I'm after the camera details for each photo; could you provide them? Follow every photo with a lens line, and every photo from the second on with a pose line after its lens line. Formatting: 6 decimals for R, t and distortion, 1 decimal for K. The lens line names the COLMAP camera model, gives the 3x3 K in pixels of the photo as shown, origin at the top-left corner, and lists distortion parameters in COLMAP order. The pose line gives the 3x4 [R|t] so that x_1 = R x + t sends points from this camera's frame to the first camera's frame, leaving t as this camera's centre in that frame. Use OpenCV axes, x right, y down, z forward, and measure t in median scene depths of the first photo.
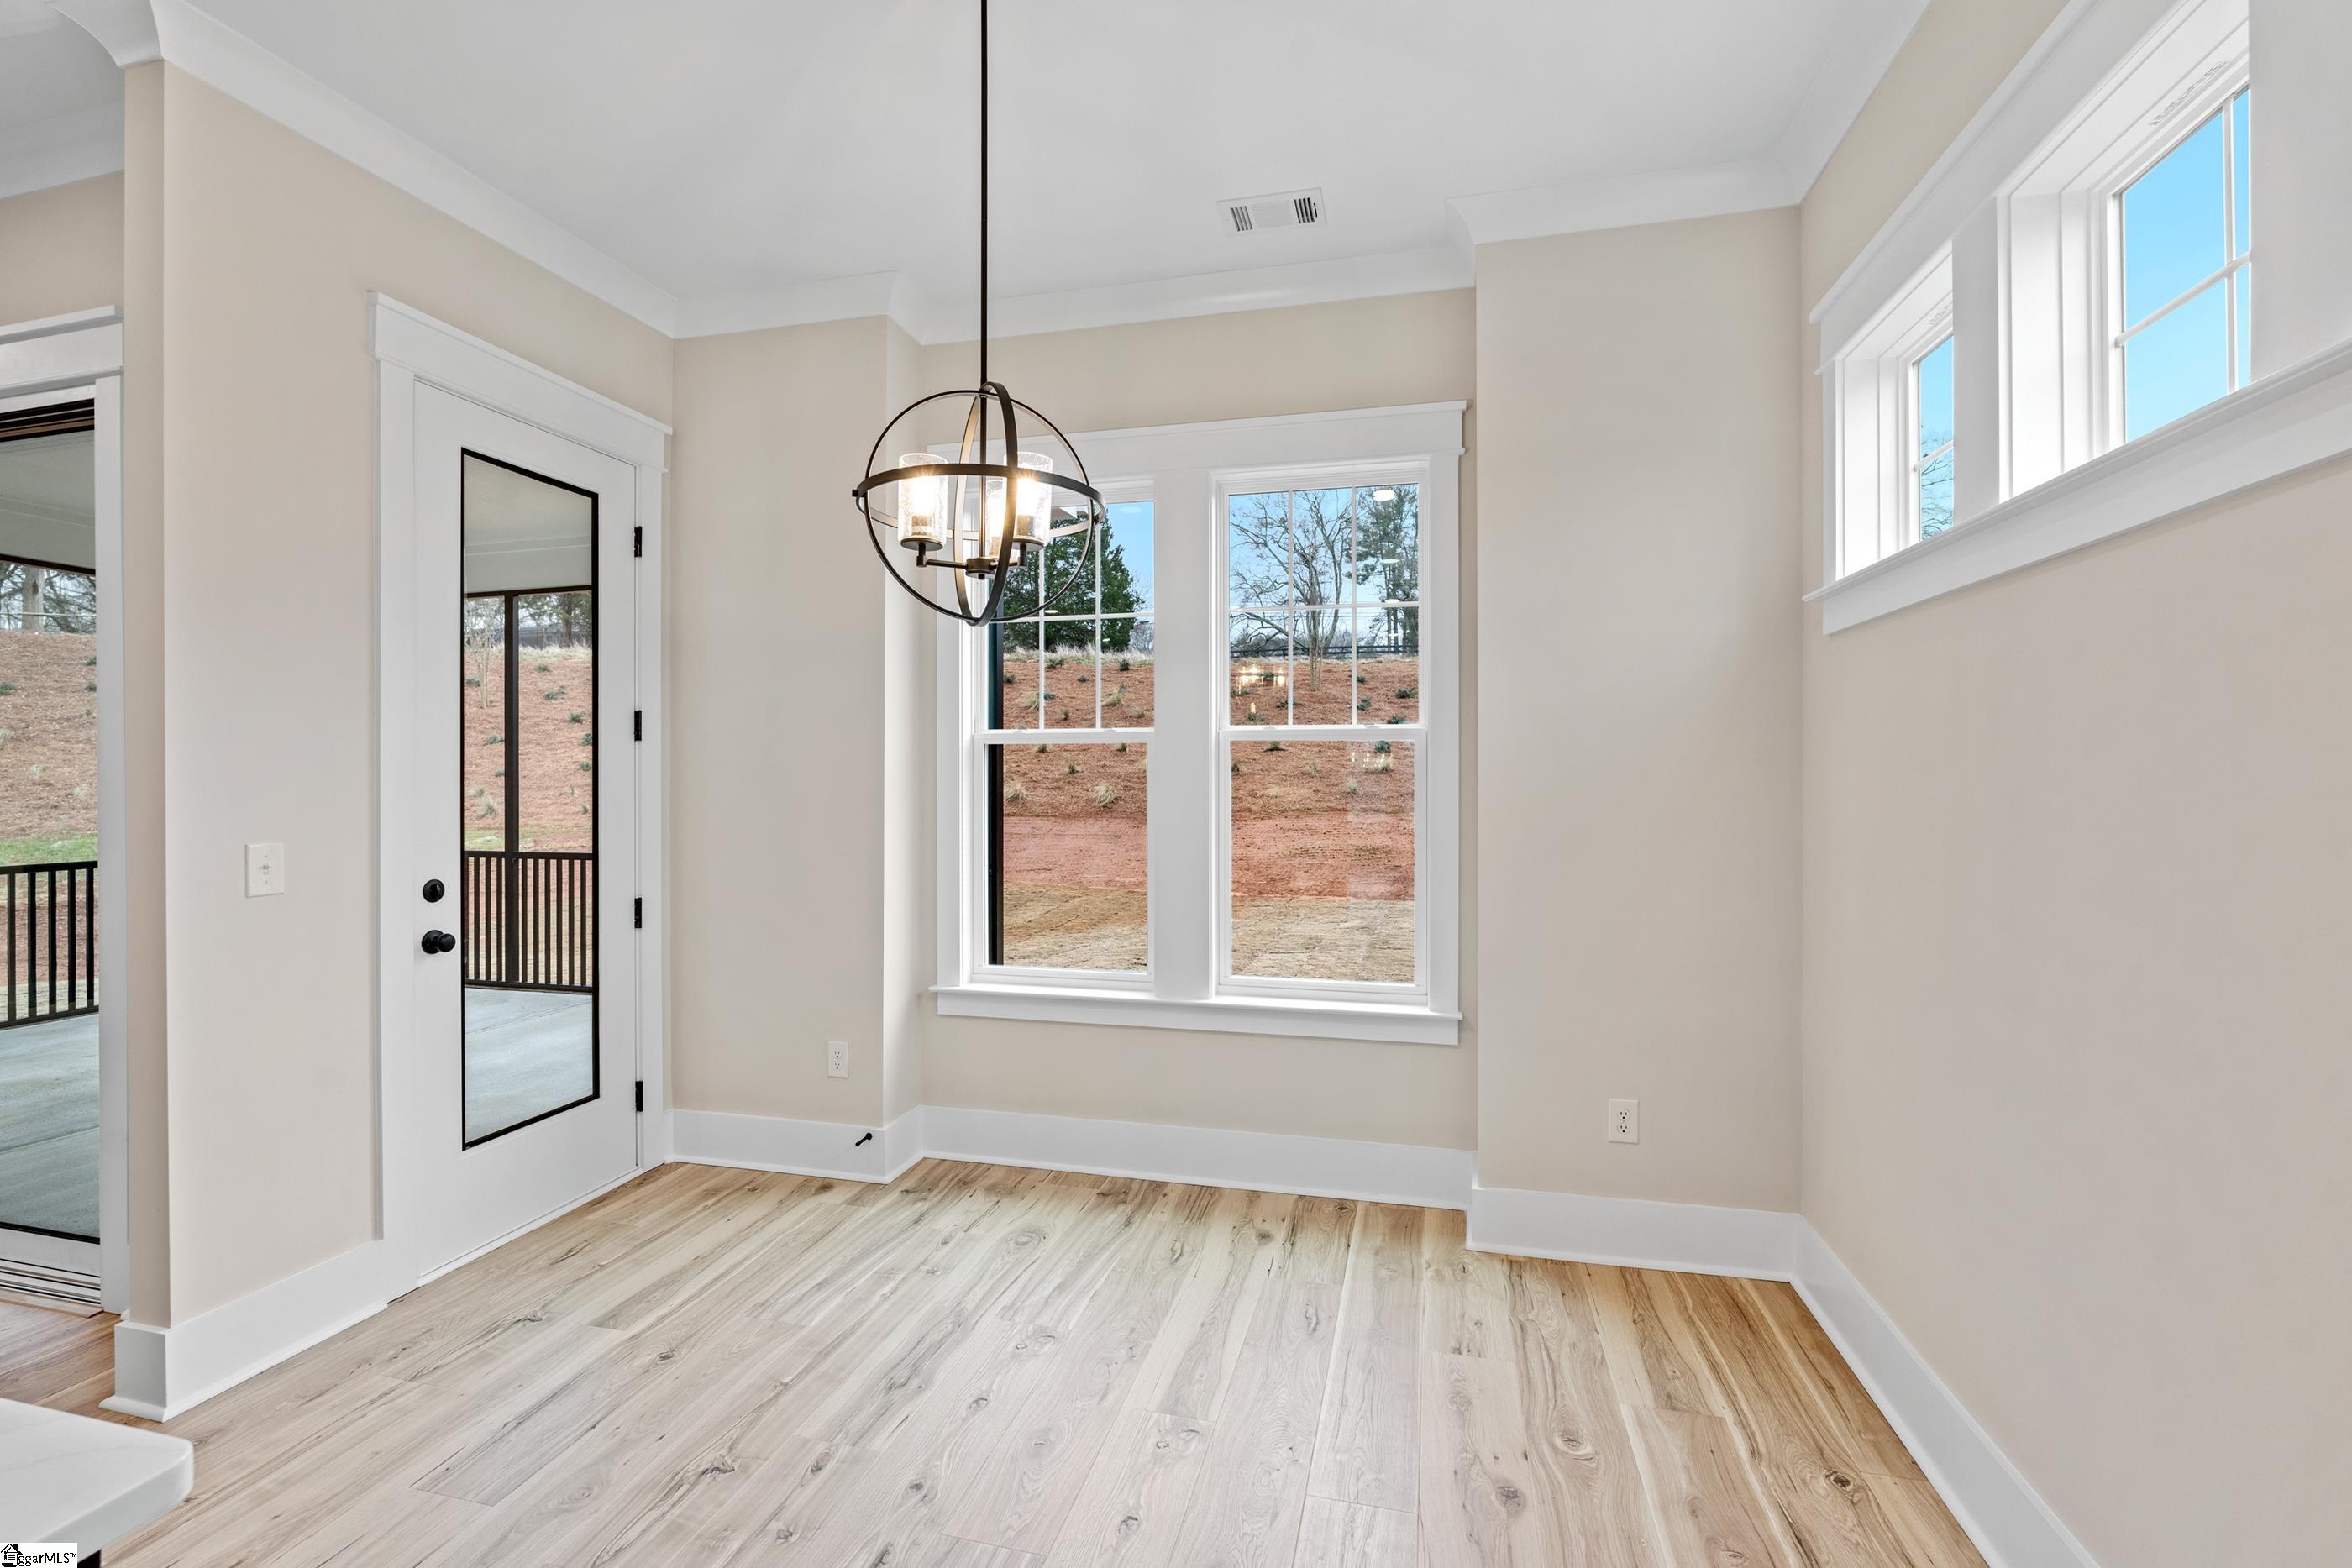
lens RADIAL K [[1021.7, 0, 1169.2], [0, 1021.7, 790.4], [0, 0, 1]] dist [-0.006467, 0.000300]
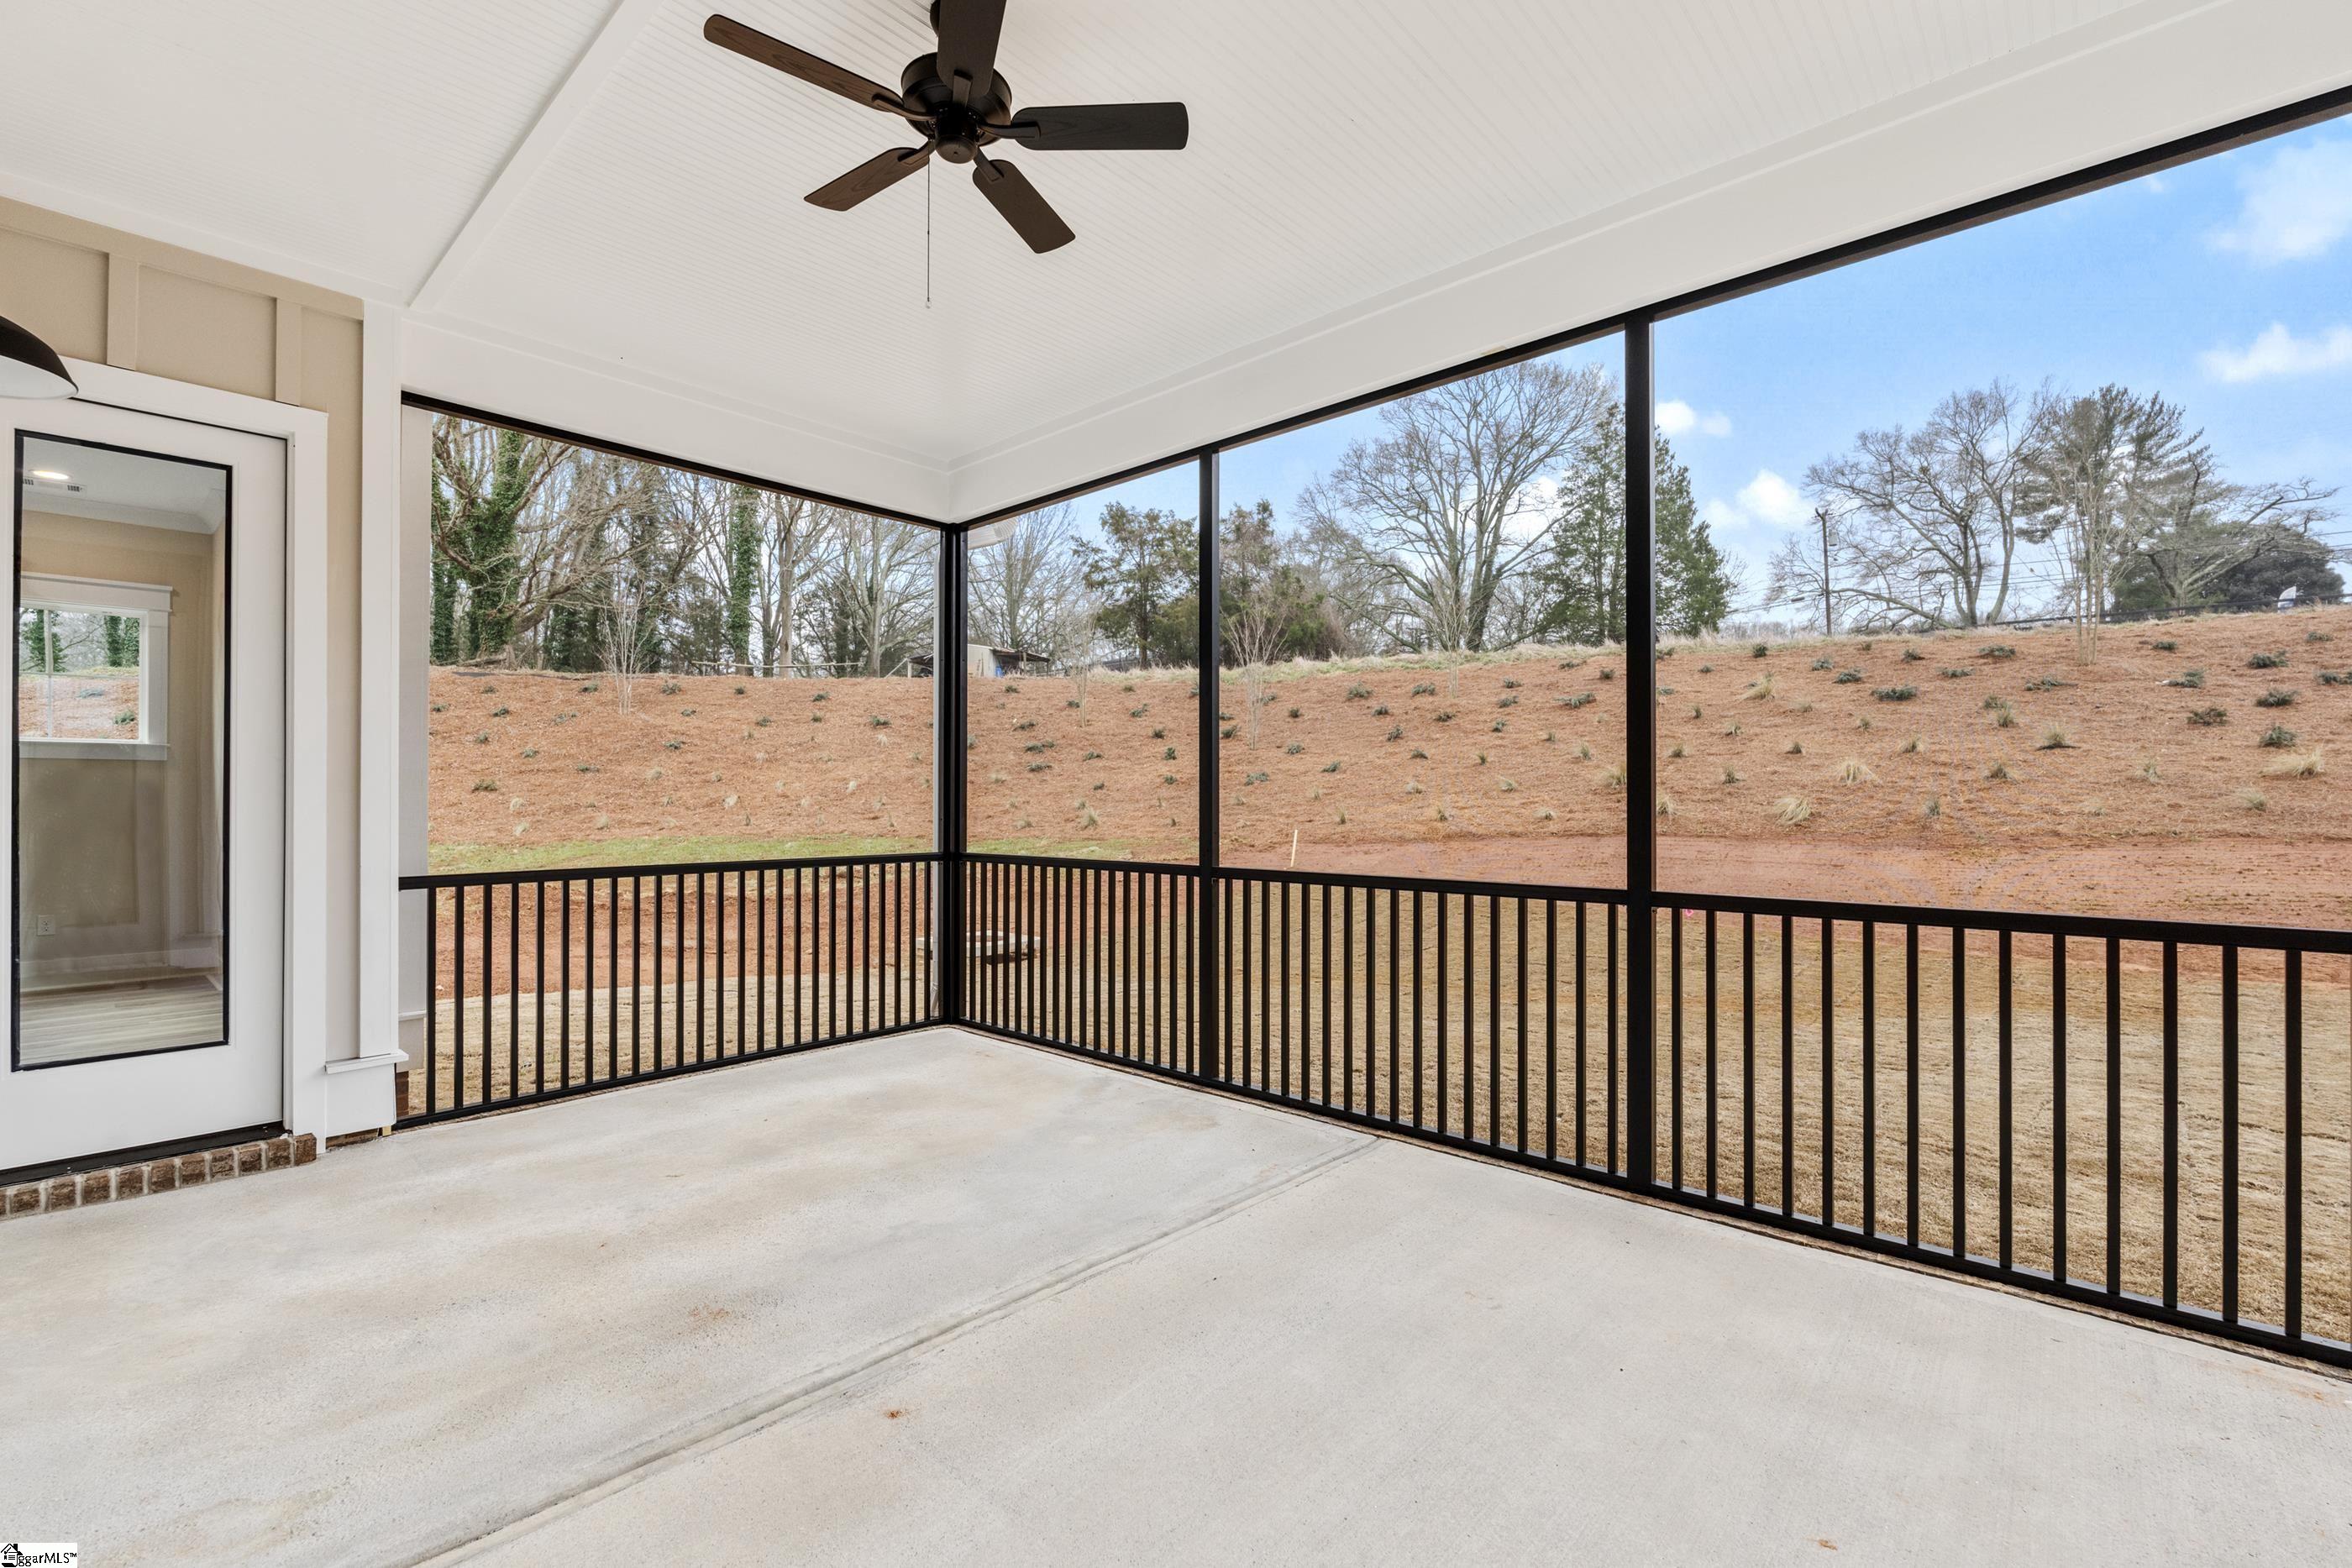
lens RADIAL K [[1021.7, 0, 1169.2], [0, 1021.7, 790.4], [0, 0, 1]] dist [-0.006467, 0.000300]
pose [[0.881342, -0.003090, -0.472469, -0.114710], [-0.006868, 0.999789, -0.019350, 0.007883], [0.472429, 0.020299, 0.881135, 0.133276]]
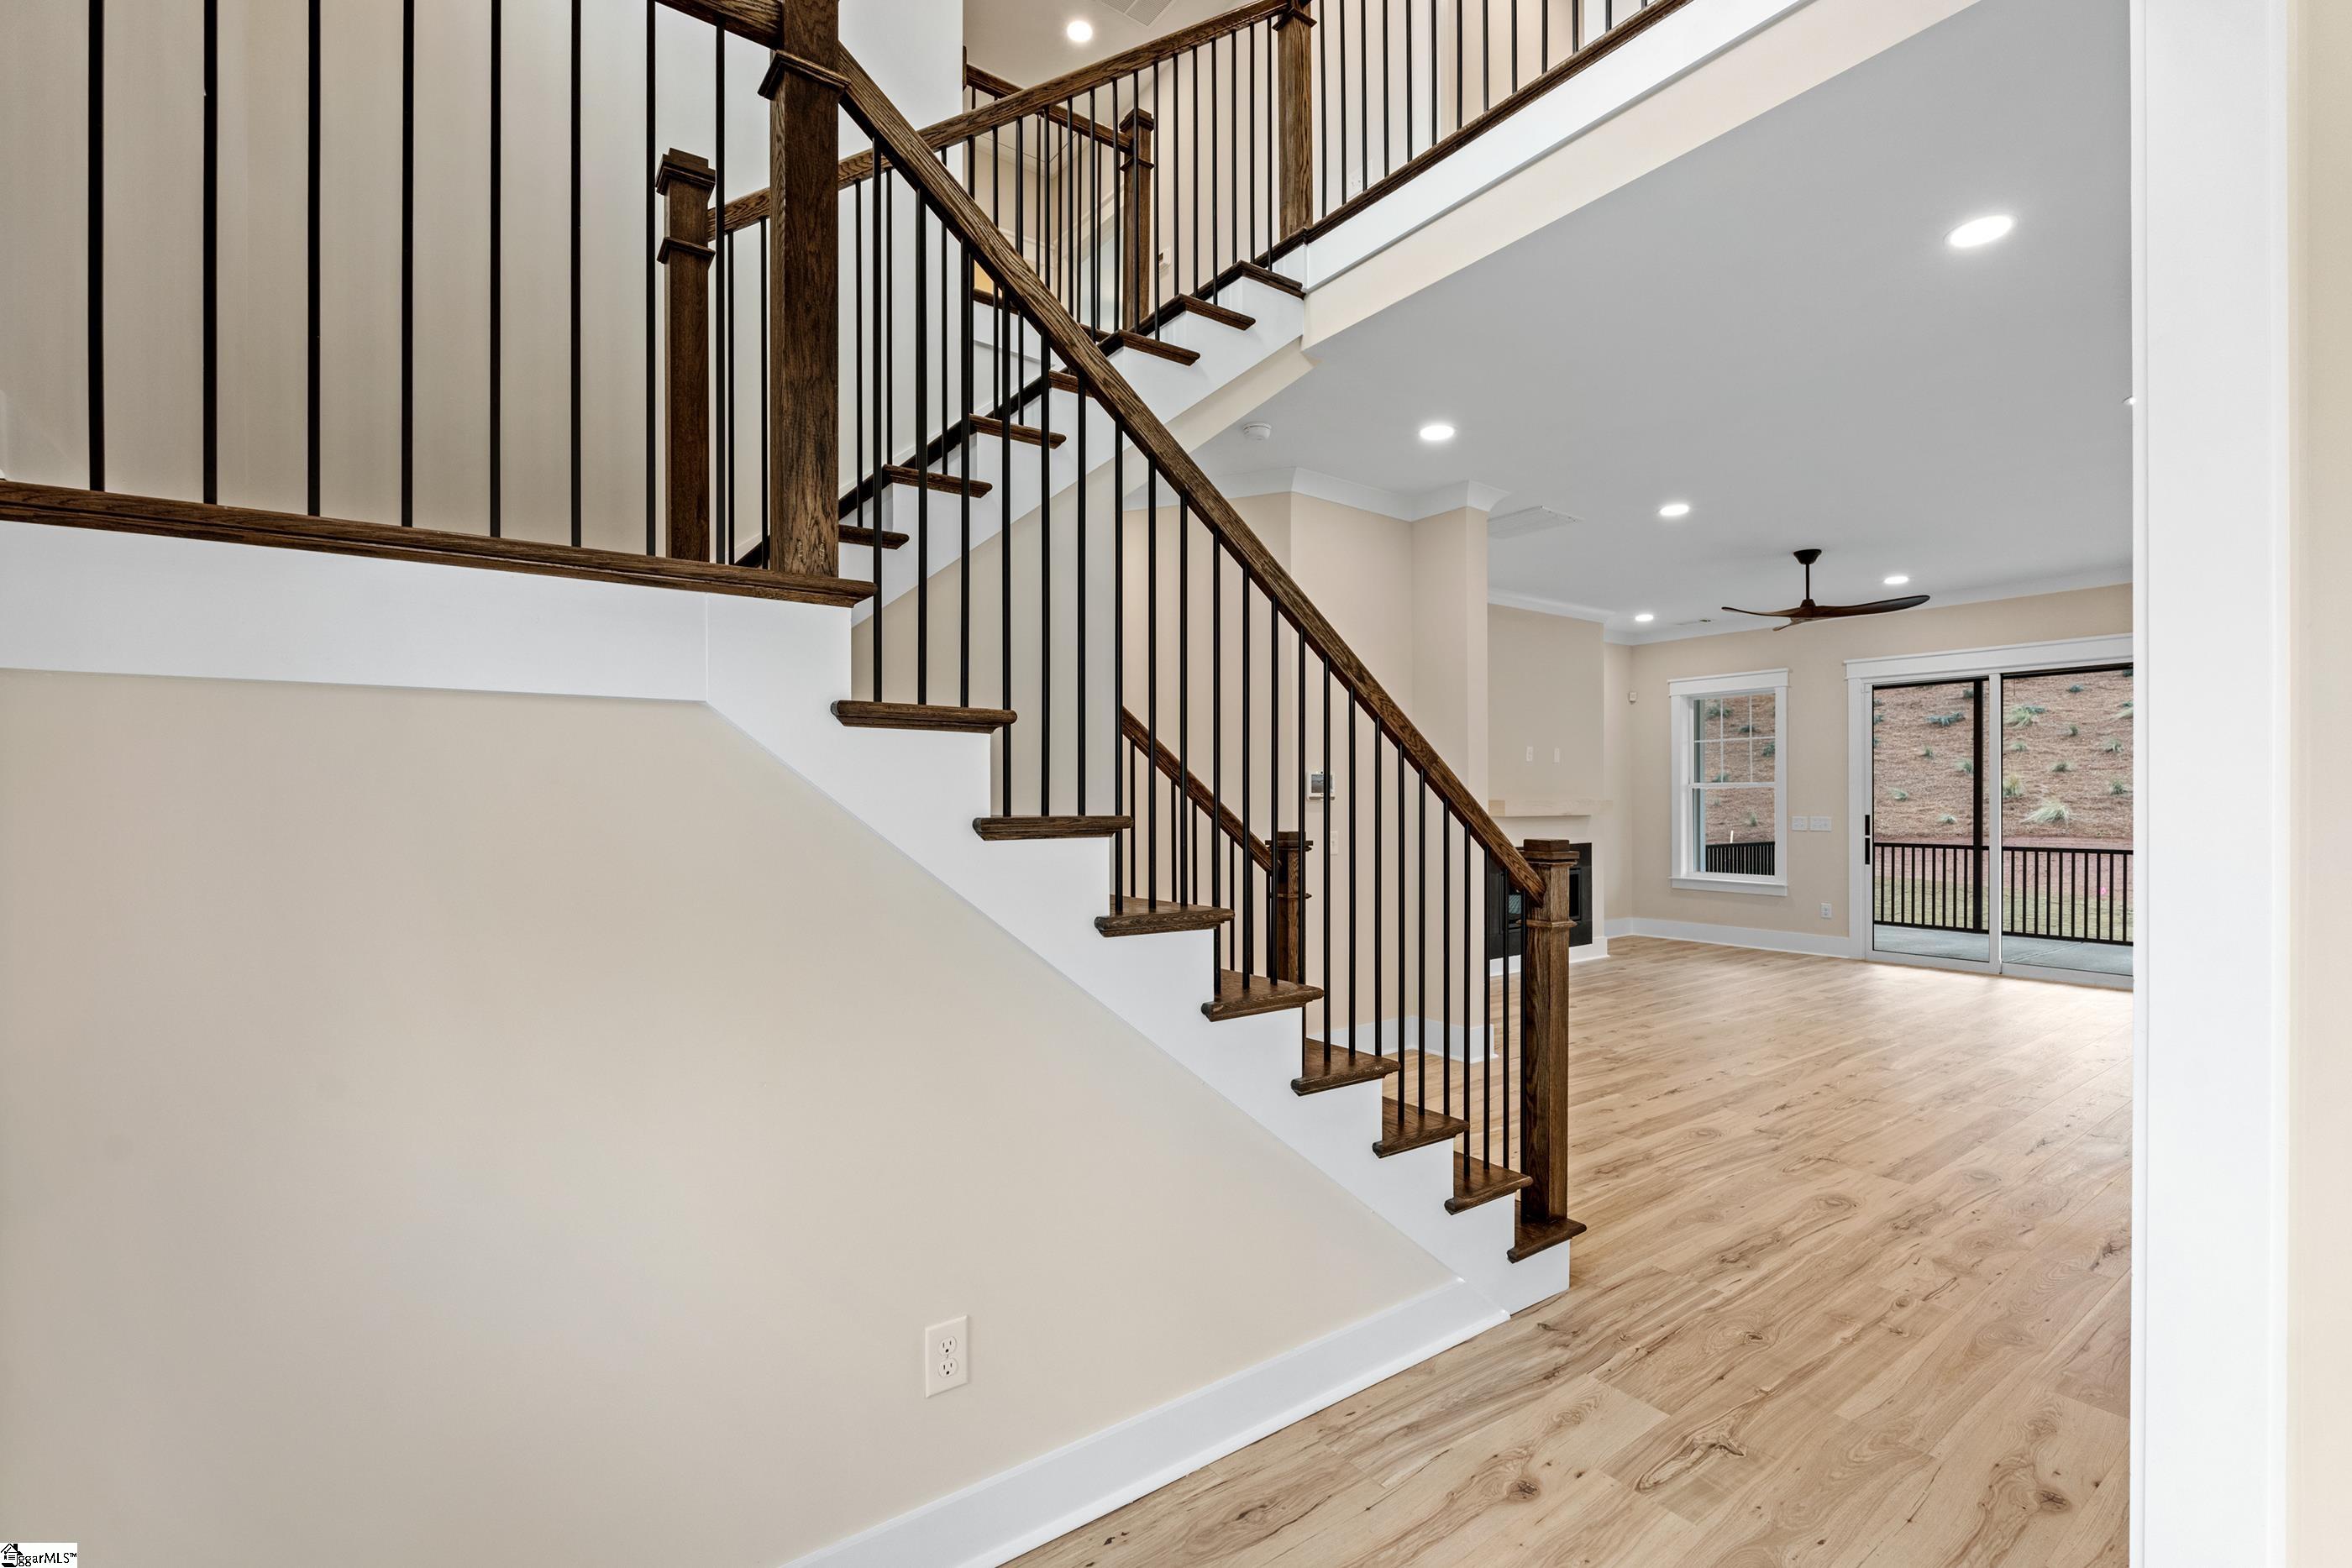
lens RADIAL K [[1028.9, 0, 1172.4], [0, 1028.9, 800.0], [0, 0, 1]] dist [-0.002244, -0.000026]
pose [[0.773132, -0.000069, -0.634245, -0.184521], [-0.006991, 0.999938, -0.008632, 0.003885], [0.634207, 0.011108, 0.773084, -0.306007]]
